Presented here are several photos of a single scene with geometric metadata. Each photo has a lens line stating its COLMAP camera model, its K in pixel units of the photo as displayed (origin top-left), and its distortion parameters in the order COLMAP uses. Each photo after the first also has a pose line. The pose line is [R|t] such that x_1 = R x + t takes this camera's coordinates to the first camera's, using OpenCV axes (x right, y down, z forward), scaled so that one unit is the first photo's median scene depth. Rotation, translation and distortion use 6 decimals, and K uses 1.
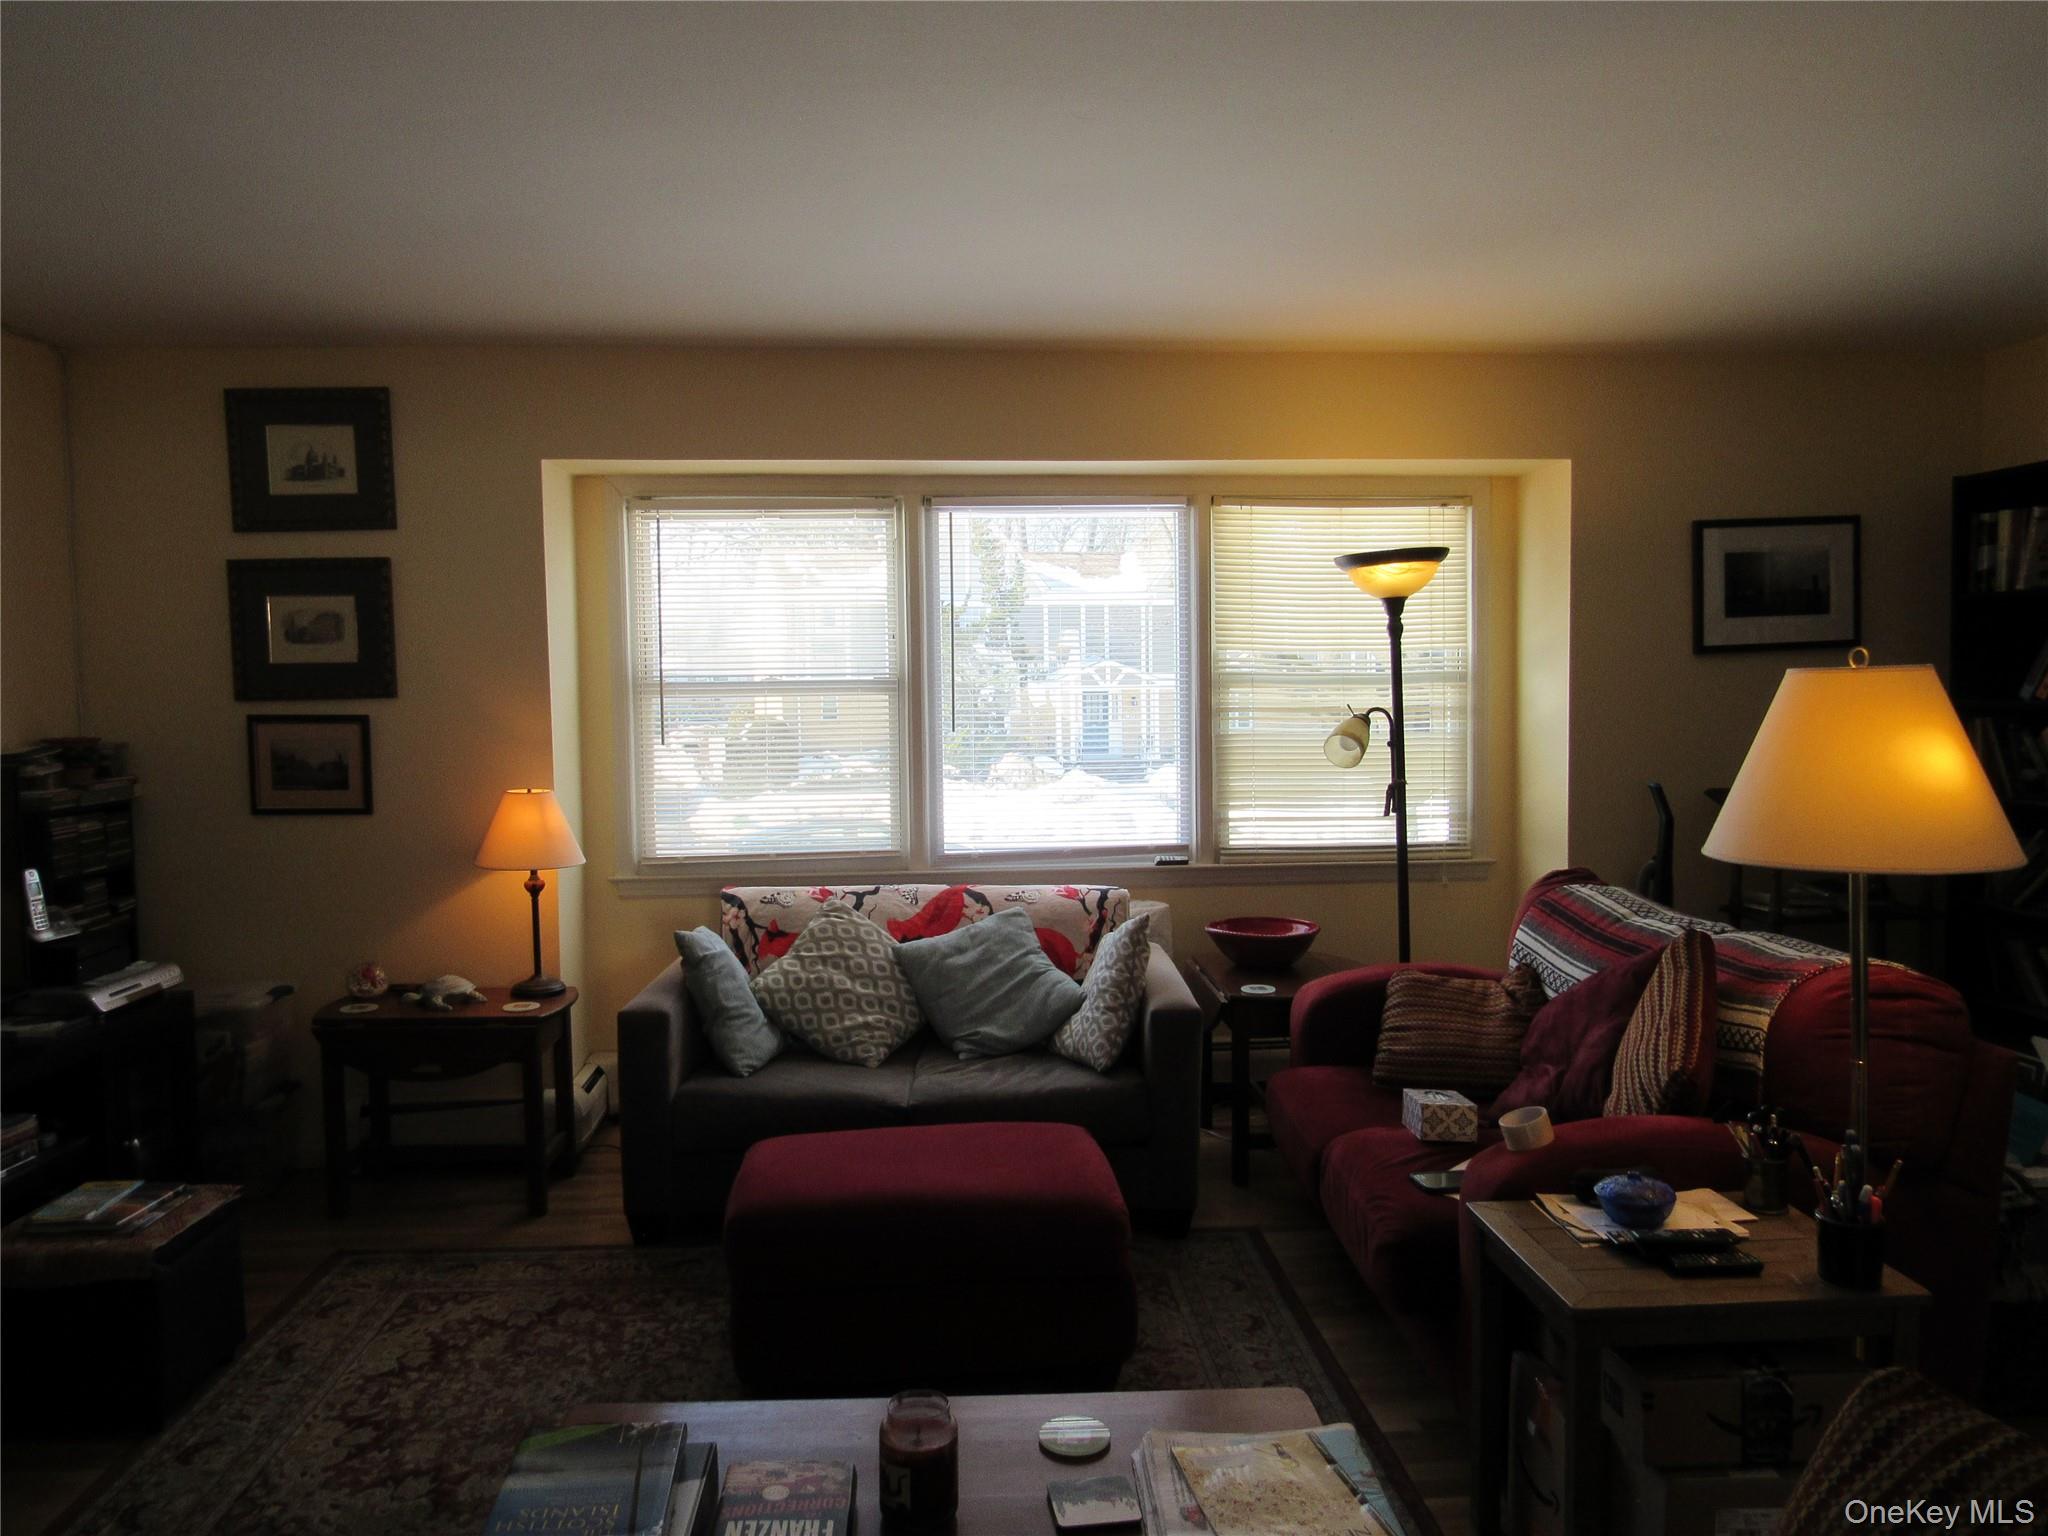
lens RADIAL K [[1448.7, 0, 1024.0], [0, 1448.7, 768.0], [0, 0, 1]] dist [-0.027929, -0.000116]
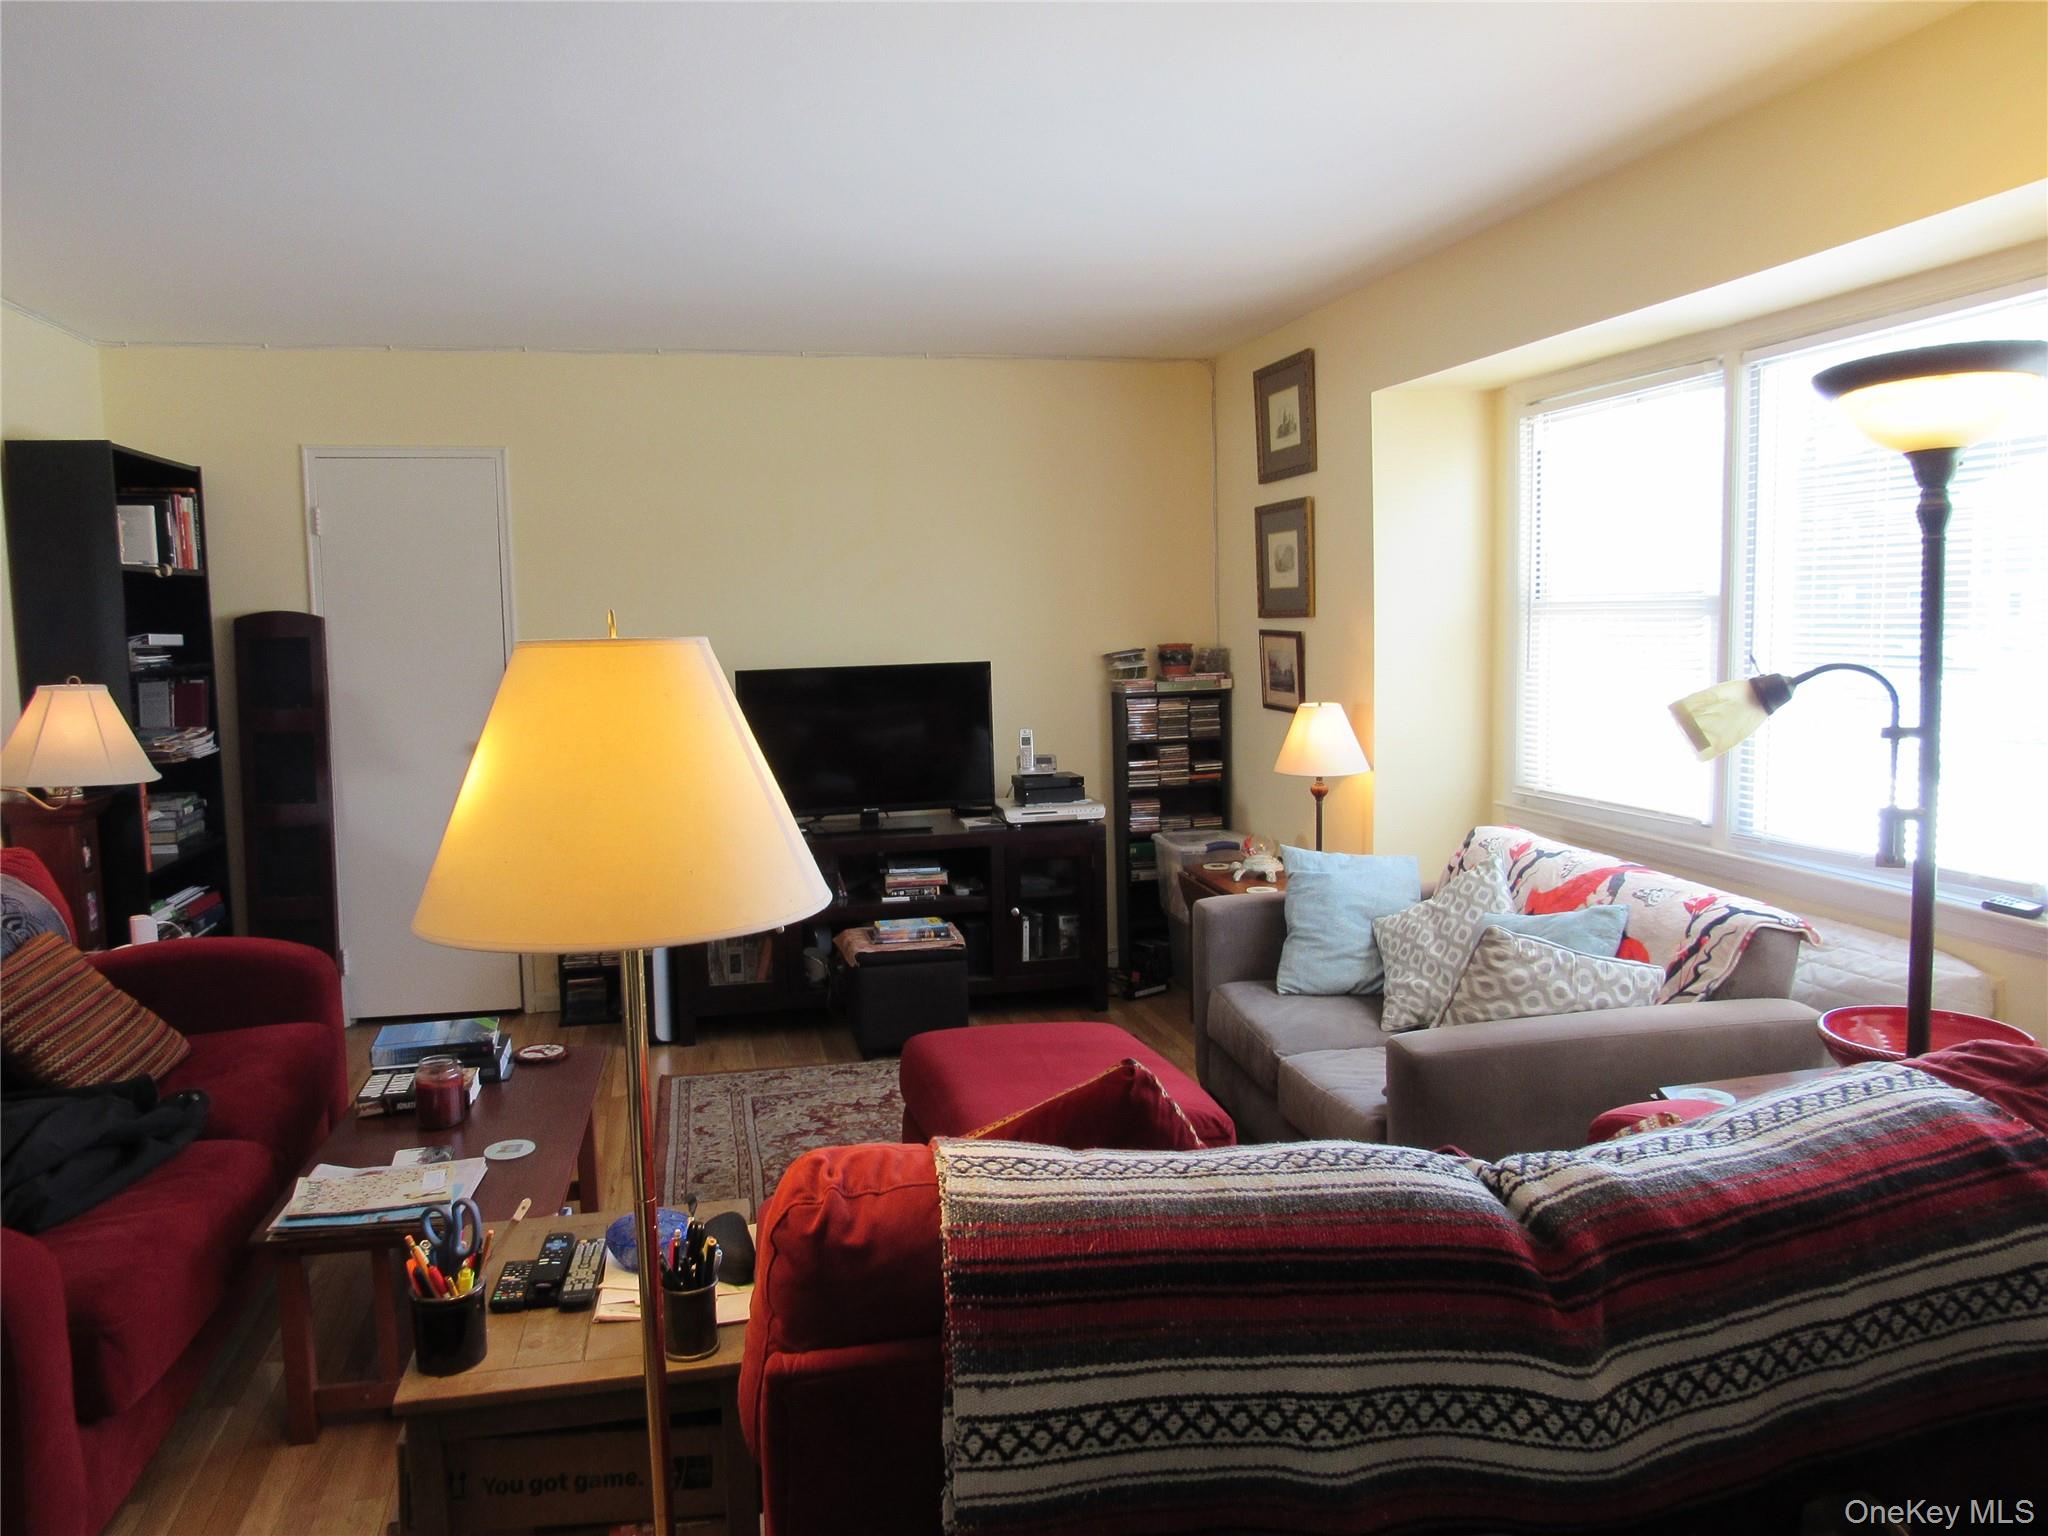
lens RADIAL K [[1448.7, 0, 1024.0], [0, 1448.7, 768.0], [0, 0, 1]] dist [-0.027929, -0.000116]
pose [[0.171239, 0.115311, -0.978458, 0.700014], [-0.038755, 0.993147, 0.110260, -0.048542], [0.984467, 0.019039, 0.174535, 0.579820]]
